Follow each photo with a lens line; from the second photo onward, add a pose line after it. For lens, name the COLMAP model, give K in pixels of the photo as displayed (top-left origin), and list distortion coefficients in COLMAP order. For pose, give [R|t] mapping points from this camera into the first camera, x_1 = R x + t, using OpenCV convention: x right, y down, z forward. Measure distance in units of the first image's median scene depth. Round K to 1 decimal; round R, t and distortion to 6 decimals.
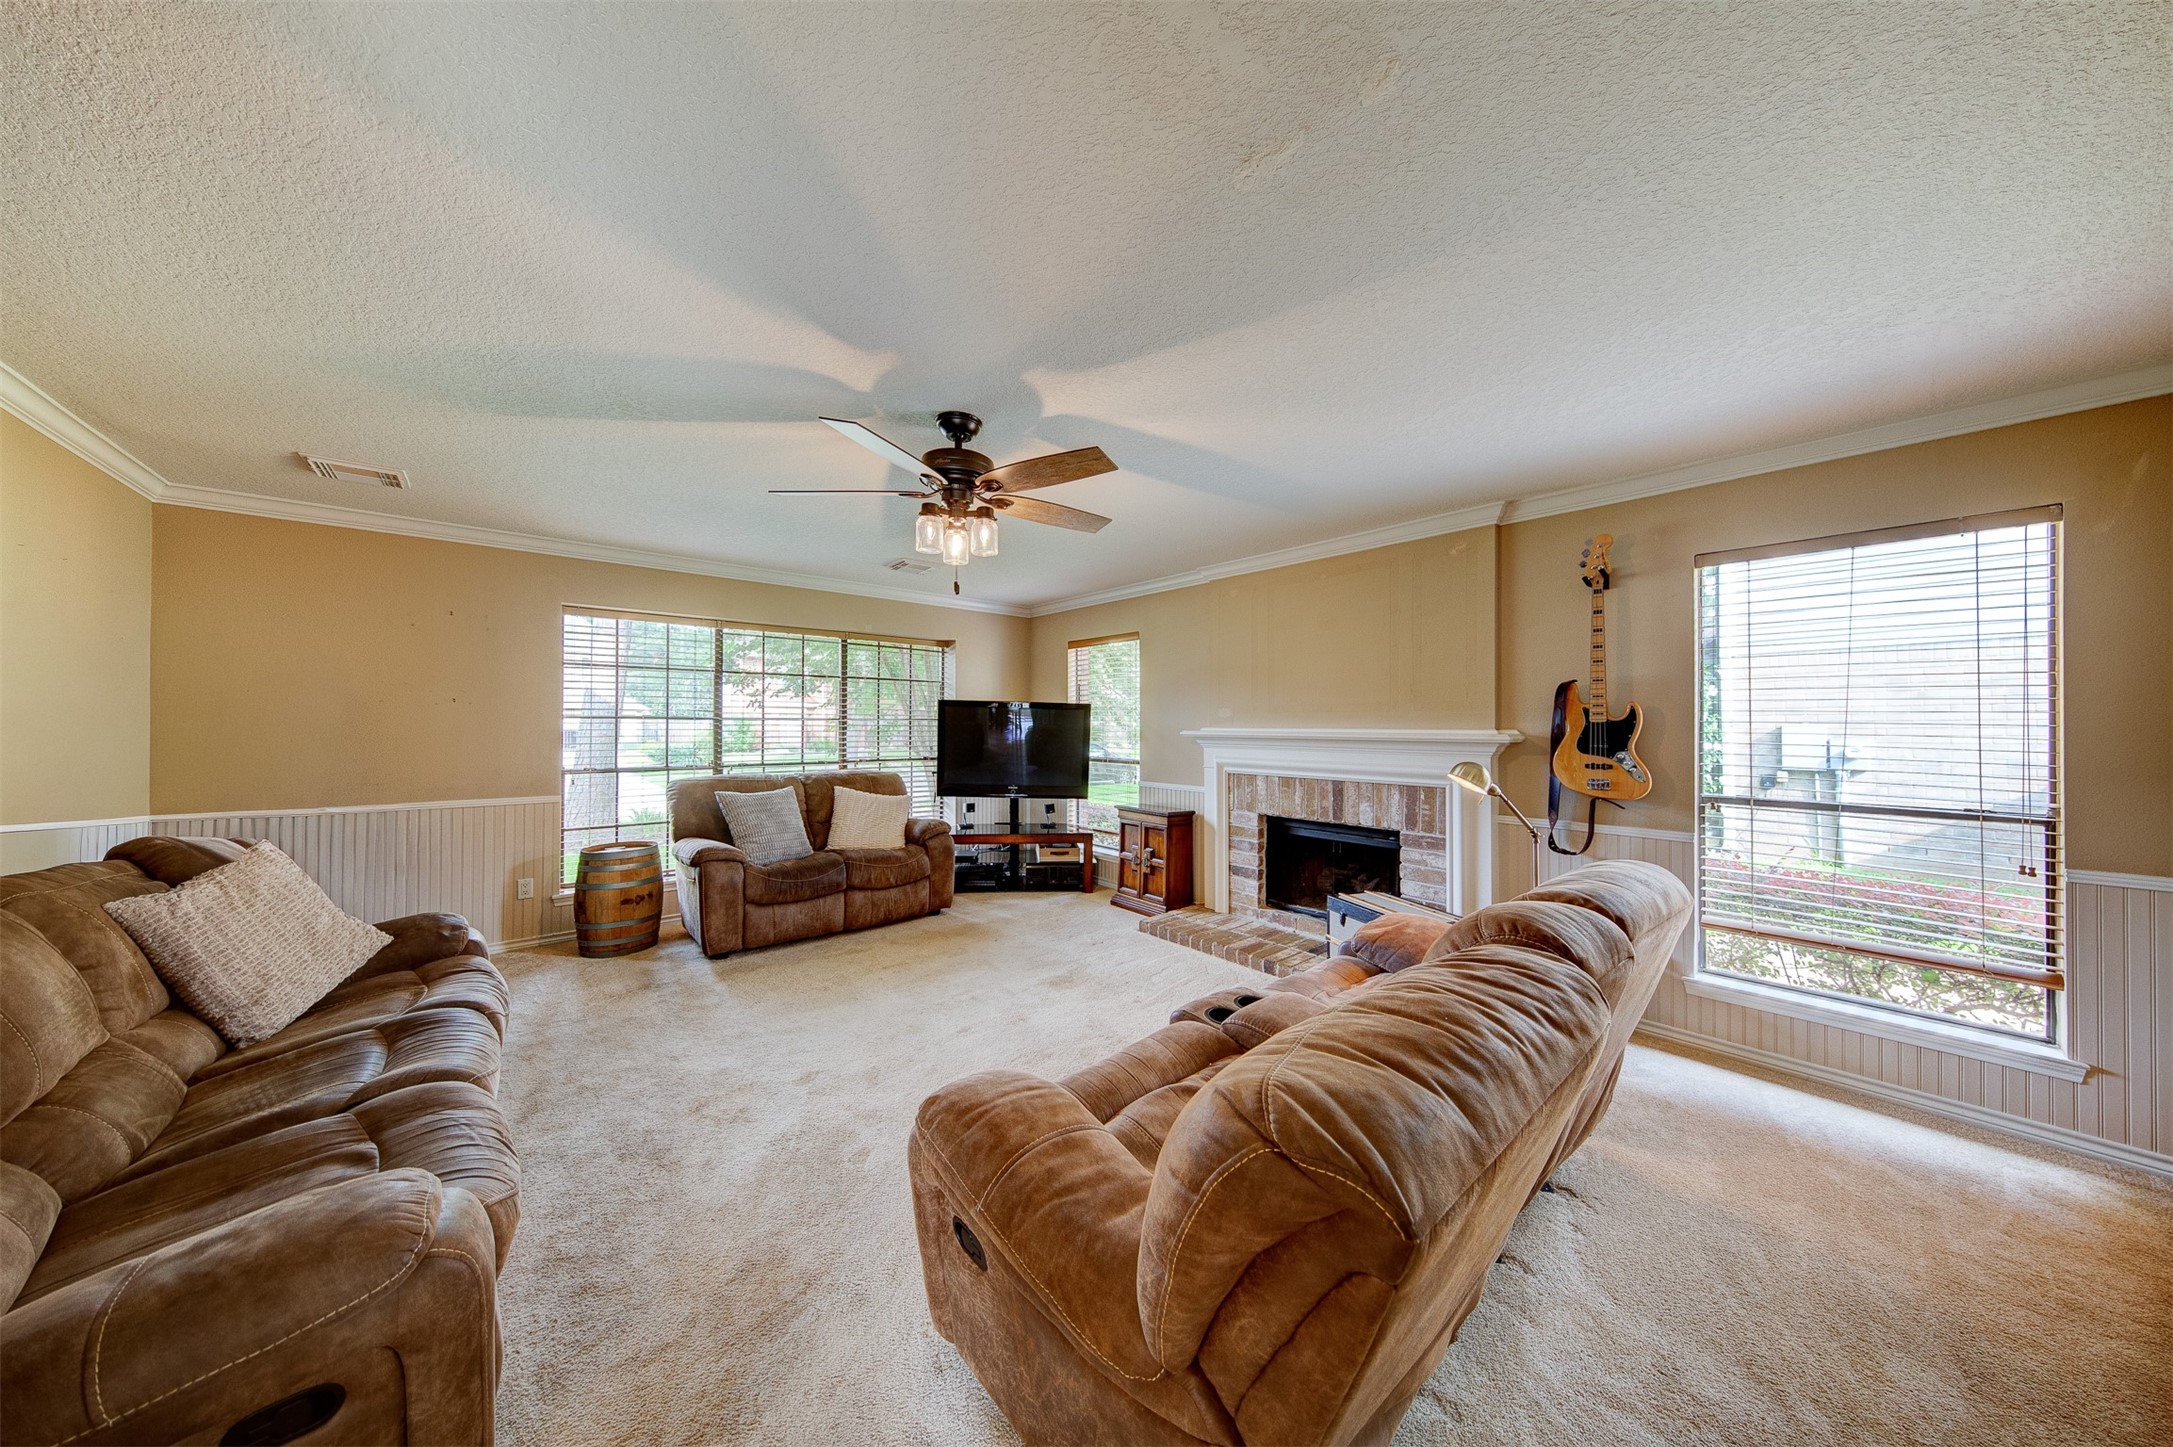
lens RADIAL K [[685.8, 0, 1083.8], [0, 685.8, 717.6], [0, 0, 1]] dist [0.001510, 0.000575]
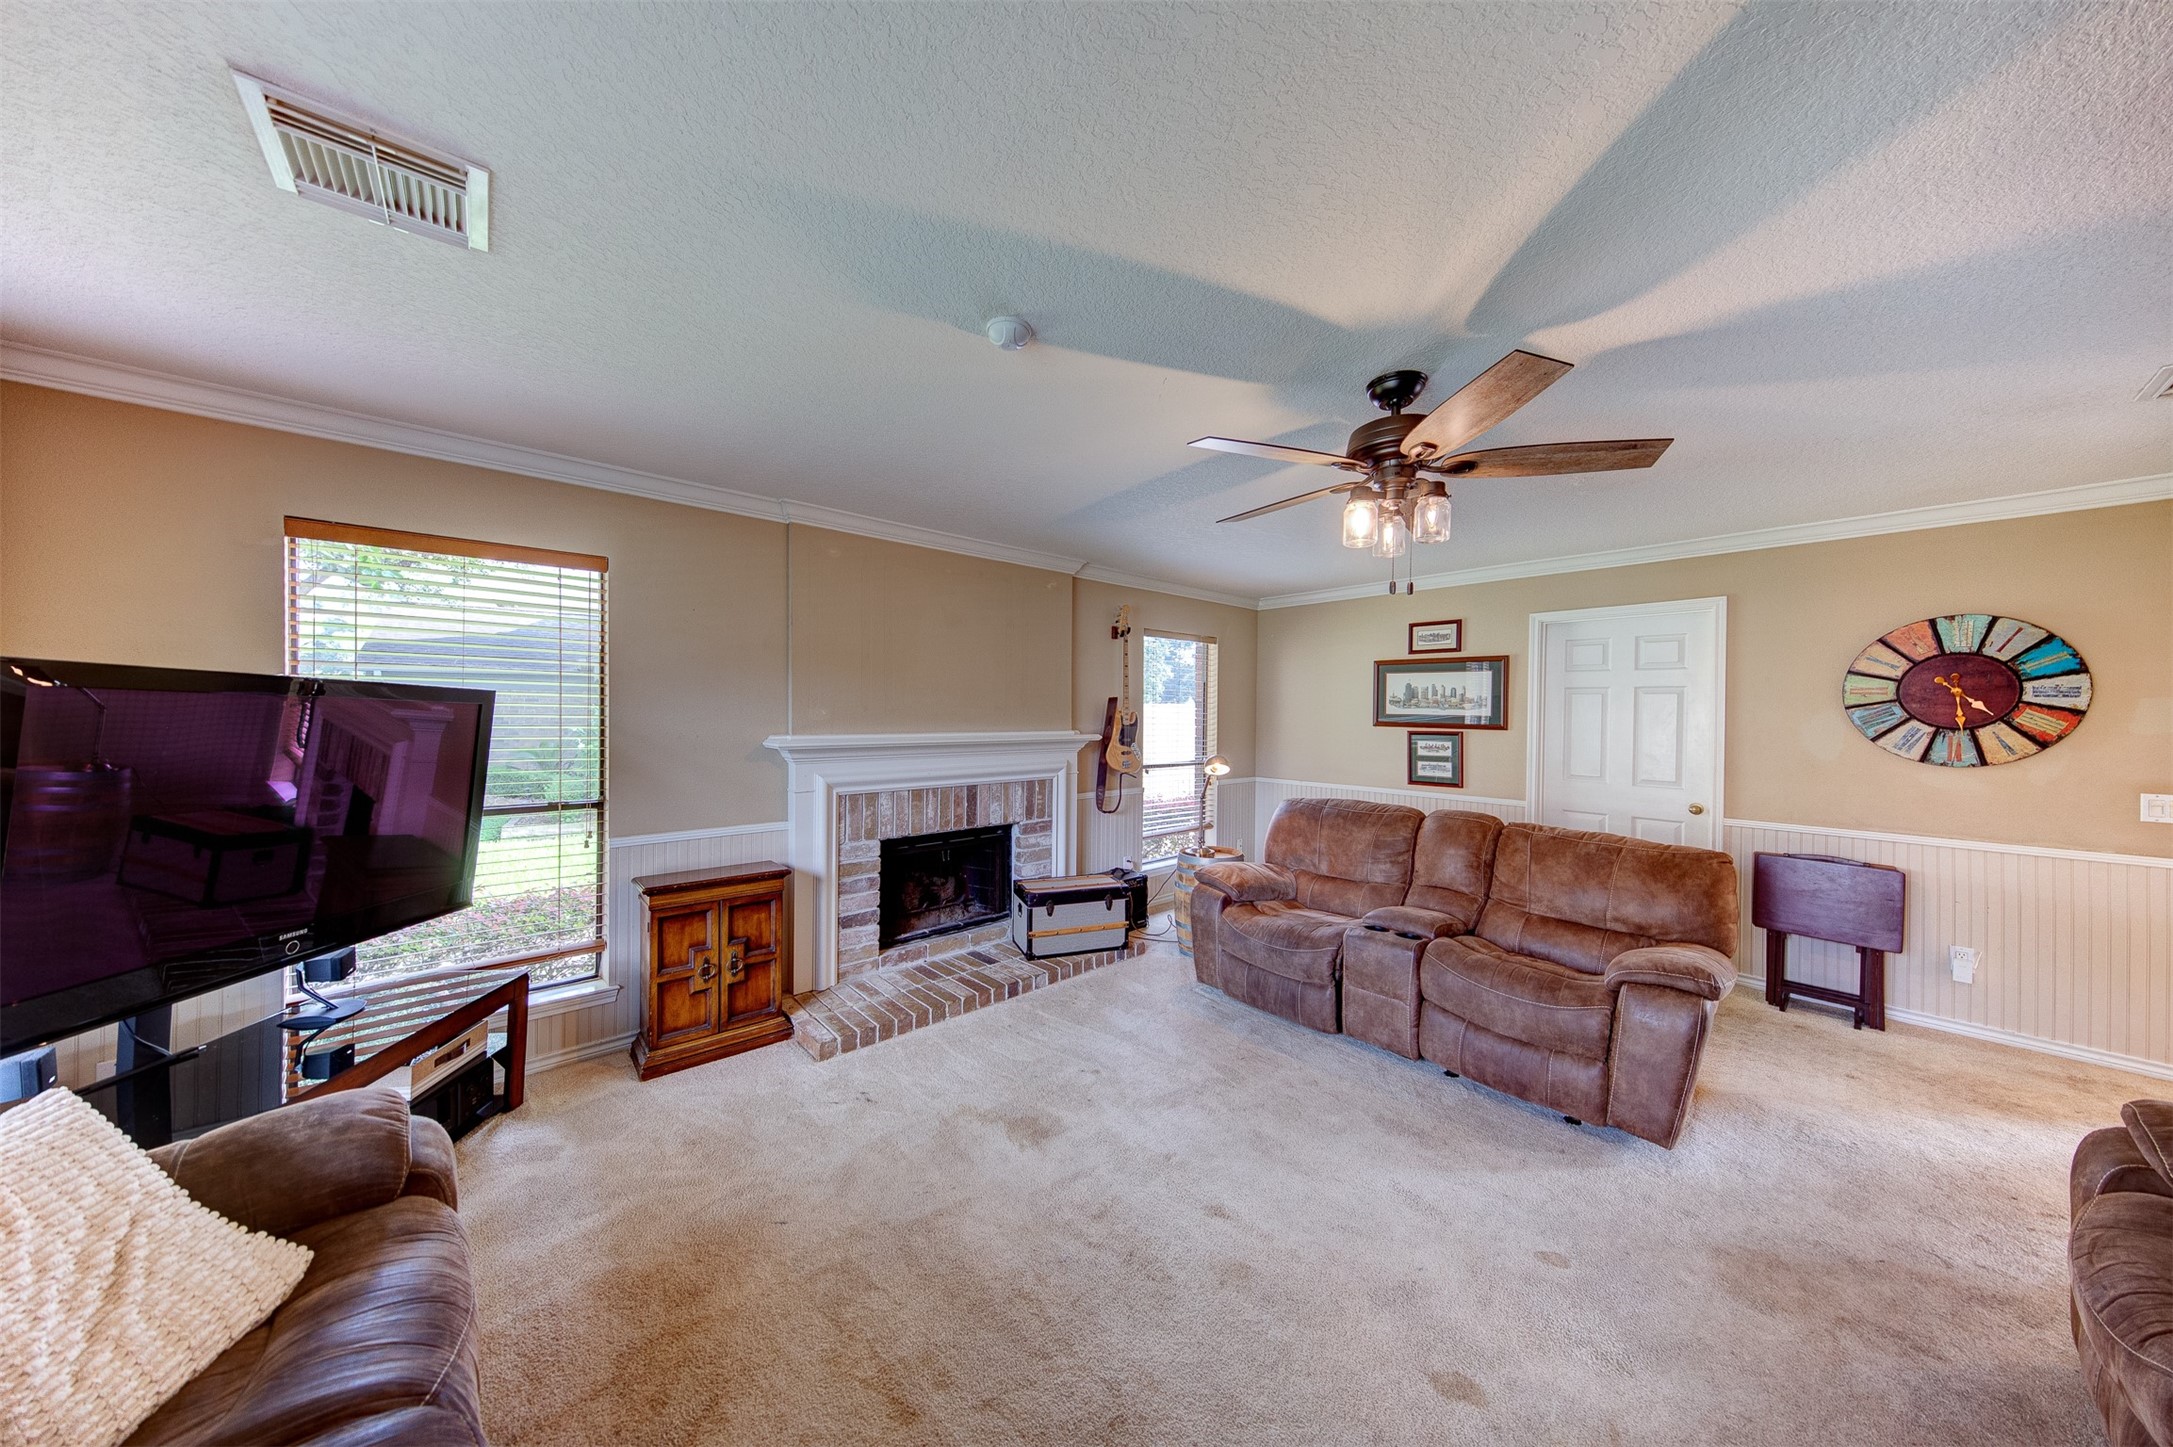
lens RADIAL K [[685.8, 0, 1091.6], [0, 685.8, 714.8], [0, 0, 1]] dist [0.001510, 0.000575]
pose [[-0.034598, -0.009773, 0.999354, -0.681820], [-0.020710, 0.999744, 0.009059, -0.023957], [-0.999187, -0.020383, -0.034791, 0.950764]]
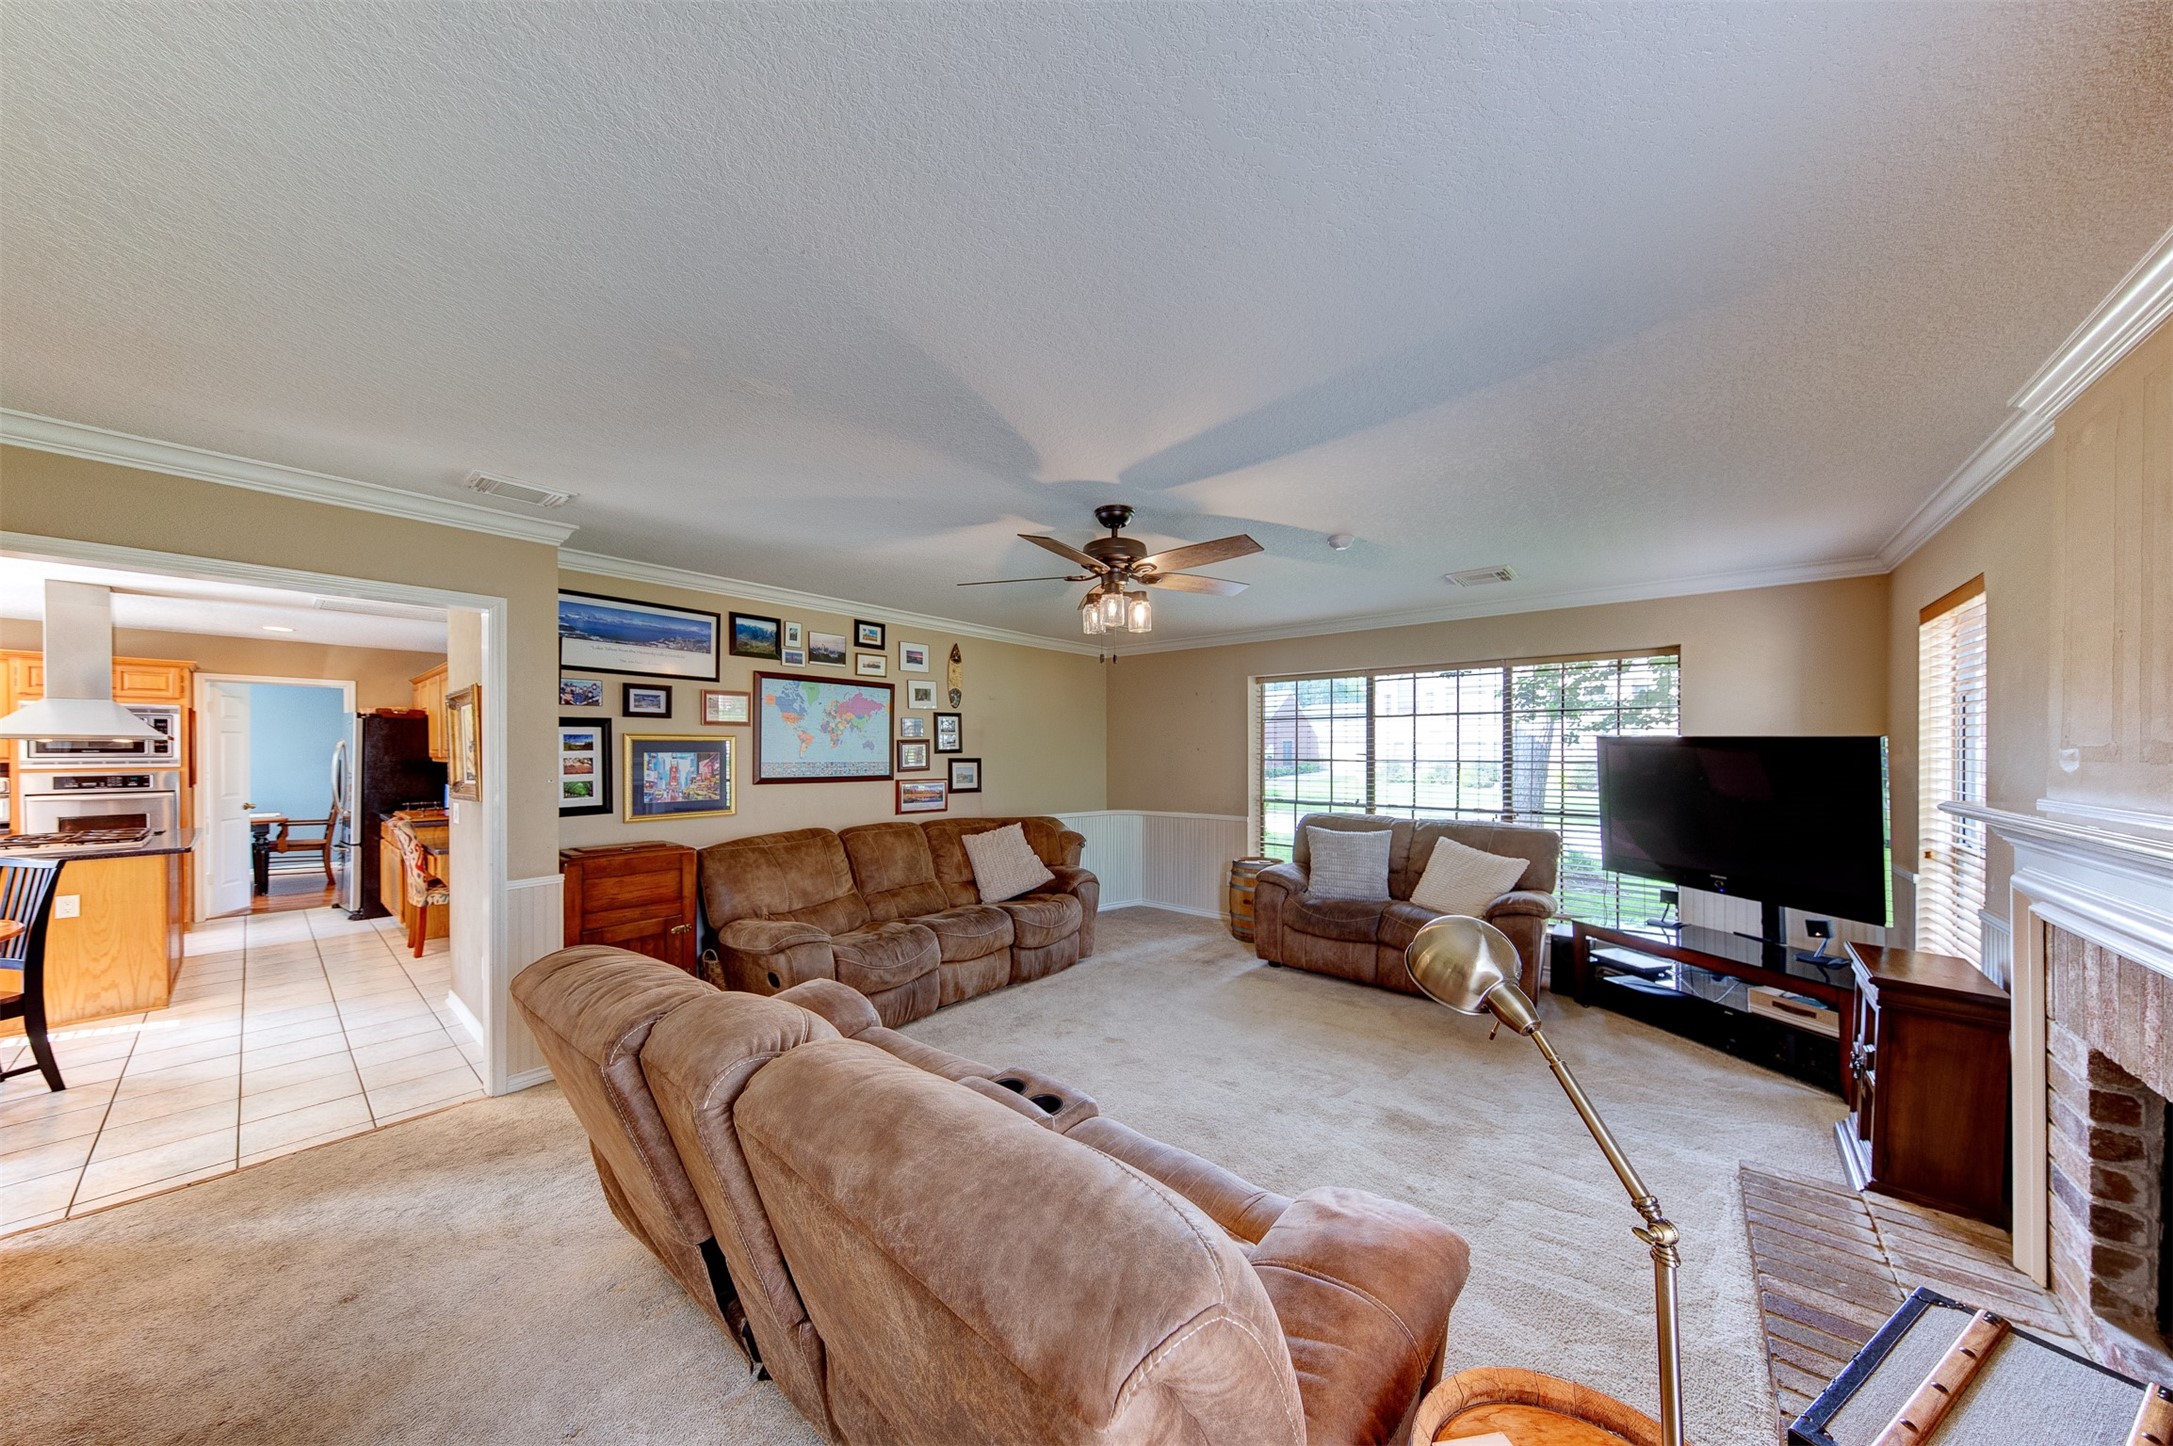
lens RADIAL K [[685.8, 0, 1070.9], [0, 685.8, 745.8], [0, 0, 1]] dist [0.001510, 0.000575]
pose [[0.156400, -0.013457, -0.987602, 0.640255], [0.008653, 0.999887, -0.012254, -0.018861], [0.987656, -0.006629, 0.156499, 0.512099]]
